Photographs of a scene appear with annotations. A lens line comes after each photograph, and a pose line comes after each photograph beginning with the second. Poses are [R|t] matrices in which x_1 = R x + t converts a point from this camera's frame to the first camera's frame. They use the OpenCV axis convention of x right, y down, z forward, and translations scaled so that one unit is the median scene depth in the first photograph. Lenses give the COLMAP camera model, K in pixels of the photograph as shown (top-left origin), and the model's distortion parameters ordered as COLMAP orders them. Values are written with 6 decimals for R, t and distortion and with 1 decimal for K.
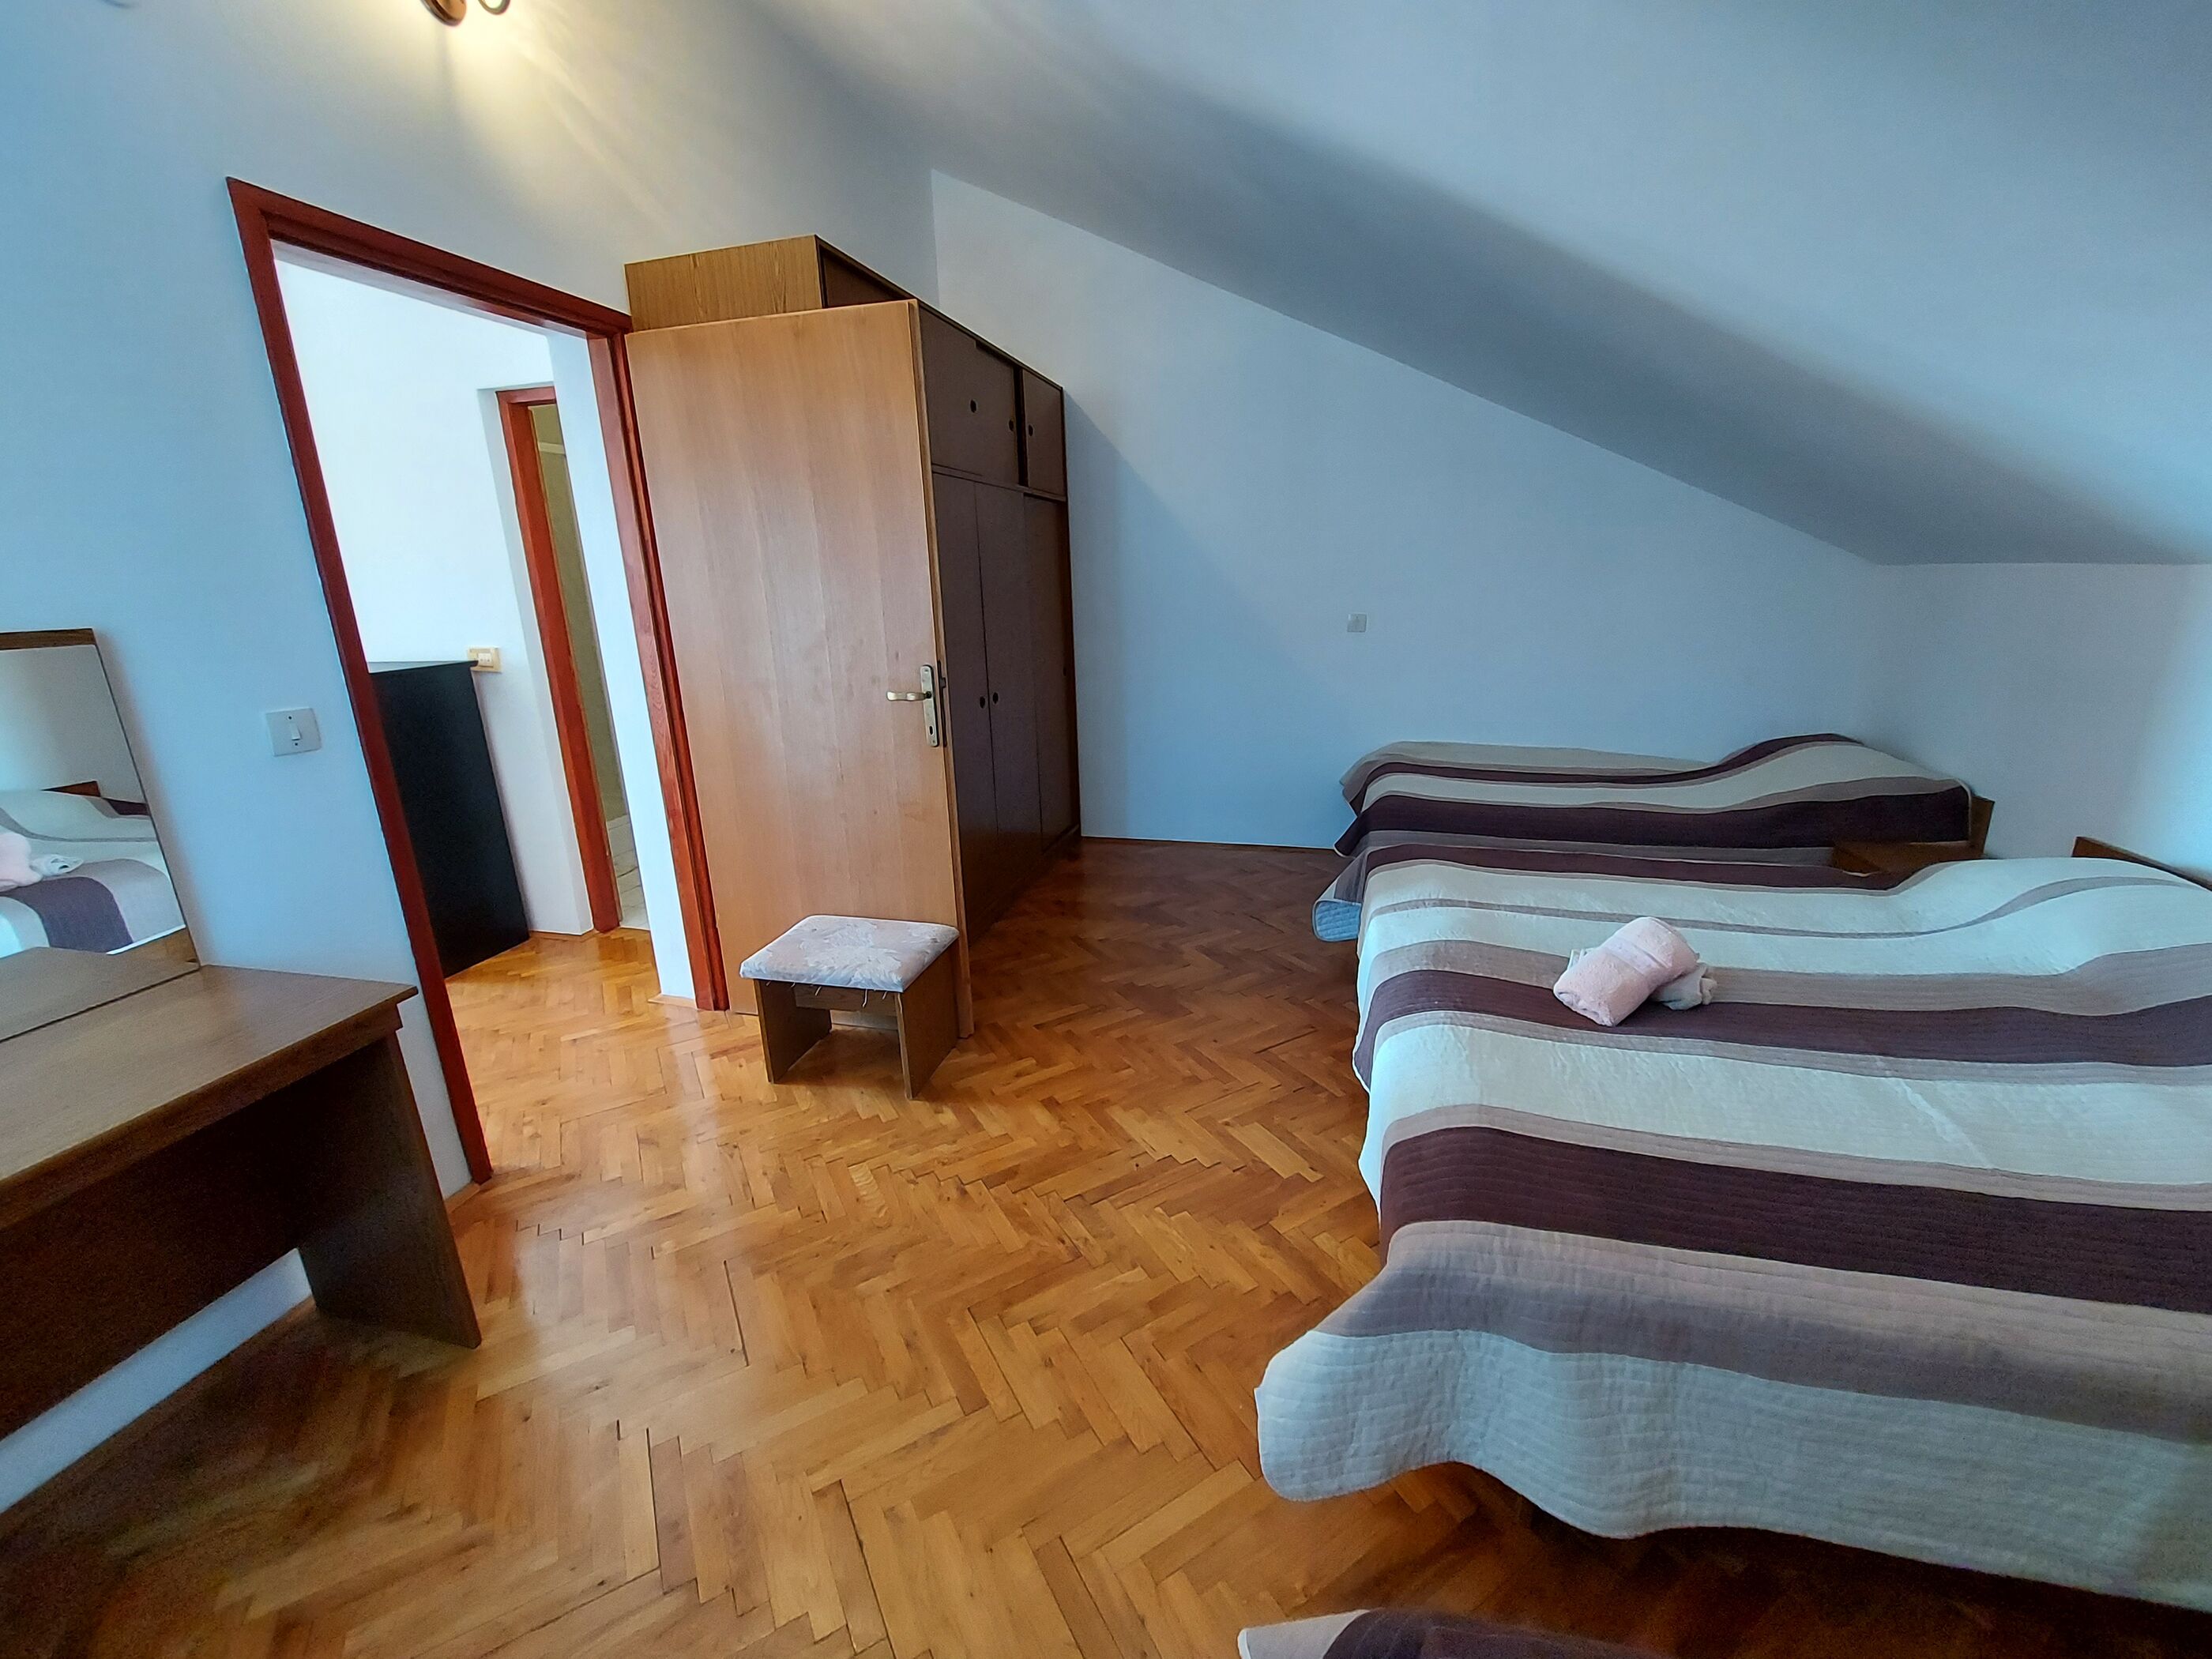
lens RADIAL K [[876.5, 0, 1106.0], [0, 876.5, 829.5], [0, 0, 1]] dist [-0.021587, -0.000198]
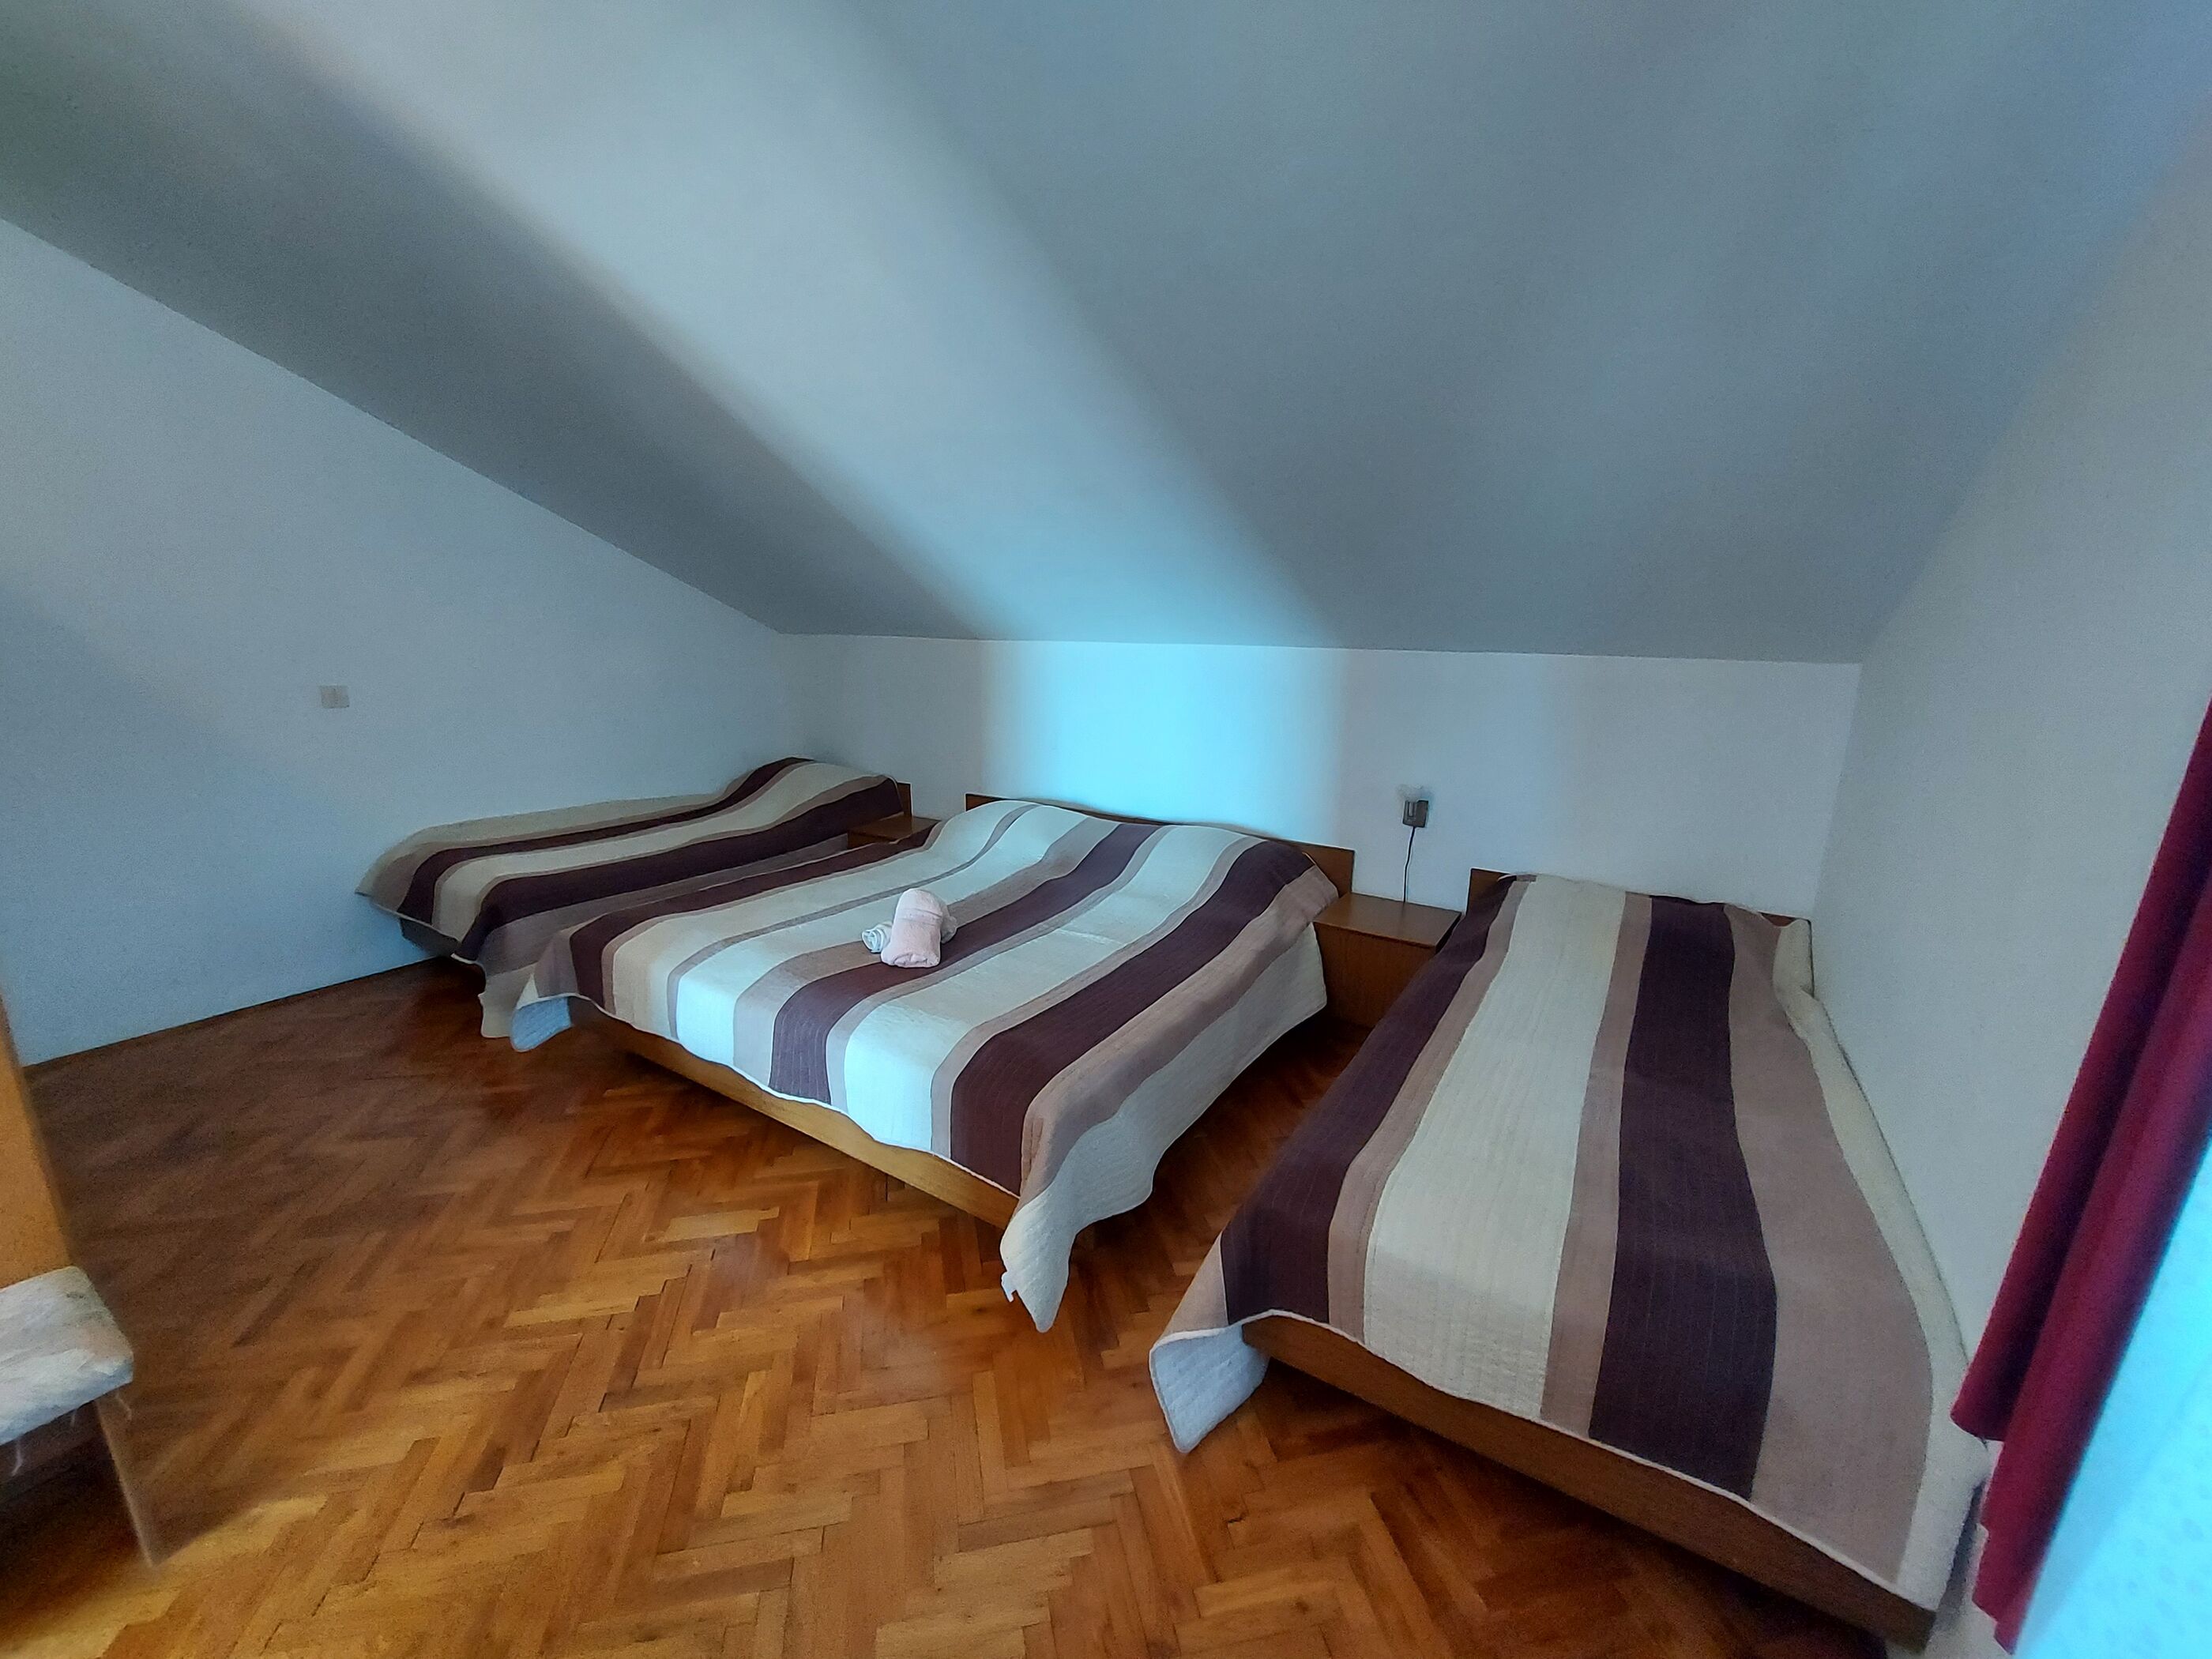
lens RADIAL K [[887.3, 0, 1116.3], [0, 887.3, 844.2], [0, 0, 1]] dist [-0.040459, 0.005210]
pose [[0.287759, -0.204628, 0.935587, -0.525300], [0.242021, 0.960736, 0.135690, -0.071683], [-0.926618, 0.187386, 0.325984, 0.180890]]
